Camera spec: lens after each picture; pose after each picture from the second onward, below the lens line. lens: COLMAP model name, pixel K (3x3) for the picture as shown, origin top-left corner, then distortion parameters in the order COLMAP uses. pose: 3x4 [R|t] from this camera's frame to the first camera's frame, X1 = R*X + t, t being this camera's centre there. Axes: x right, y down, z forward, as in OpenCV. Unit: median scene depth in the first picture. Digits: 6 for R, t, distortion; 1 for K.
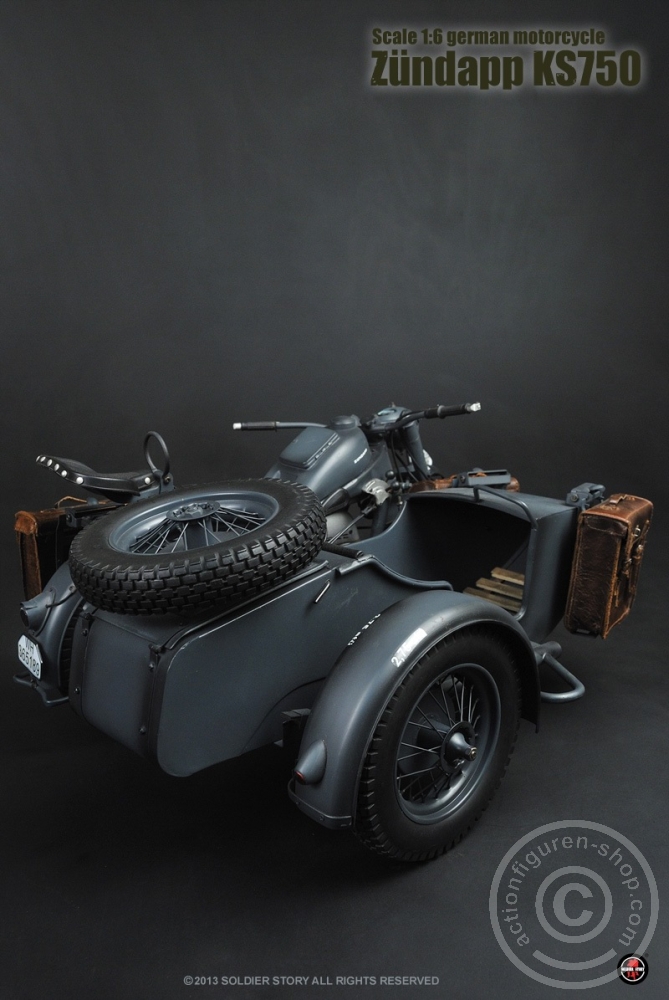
lens RADIAL K [[866.5, 0, 336.9], [0, 866.5, 528.0], [0, 0, 1]] dist [-0.138205, -0.000640]
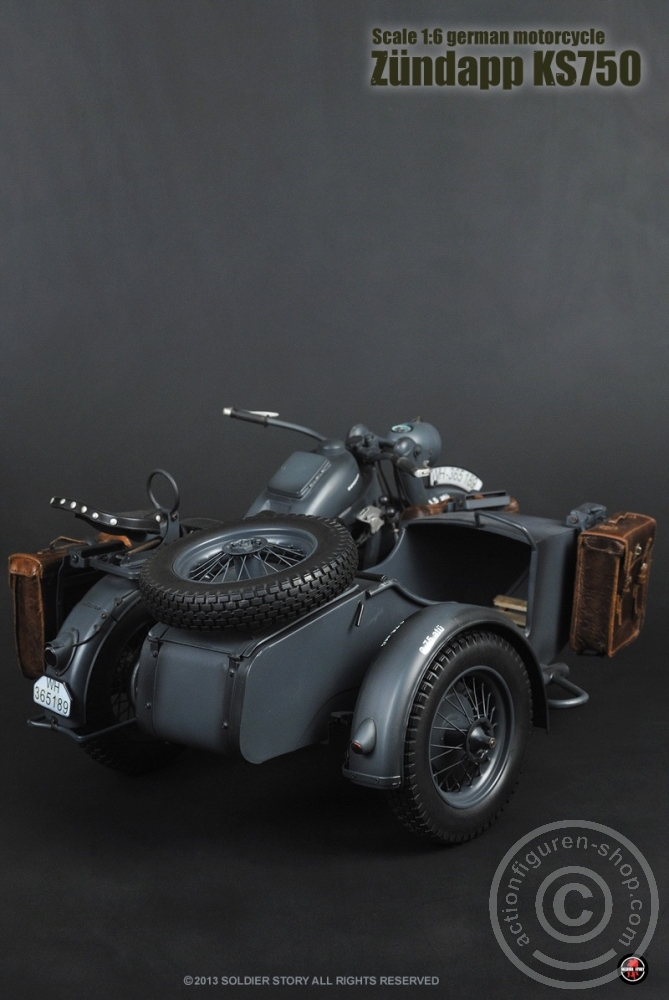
lens RADIAL K [[1974.0, 0, 334.5], [0, 1974.0, 500.0], [0, 0, 1]] dist [-0.038297, -0.080570]
pose [[0.992889, -0.035429, 0.113645, -0.271307], [0.039947, 0.998489, -0.037728, 0.018938], [-0.112137, 0.042000, 0.992805, -1.299417]]
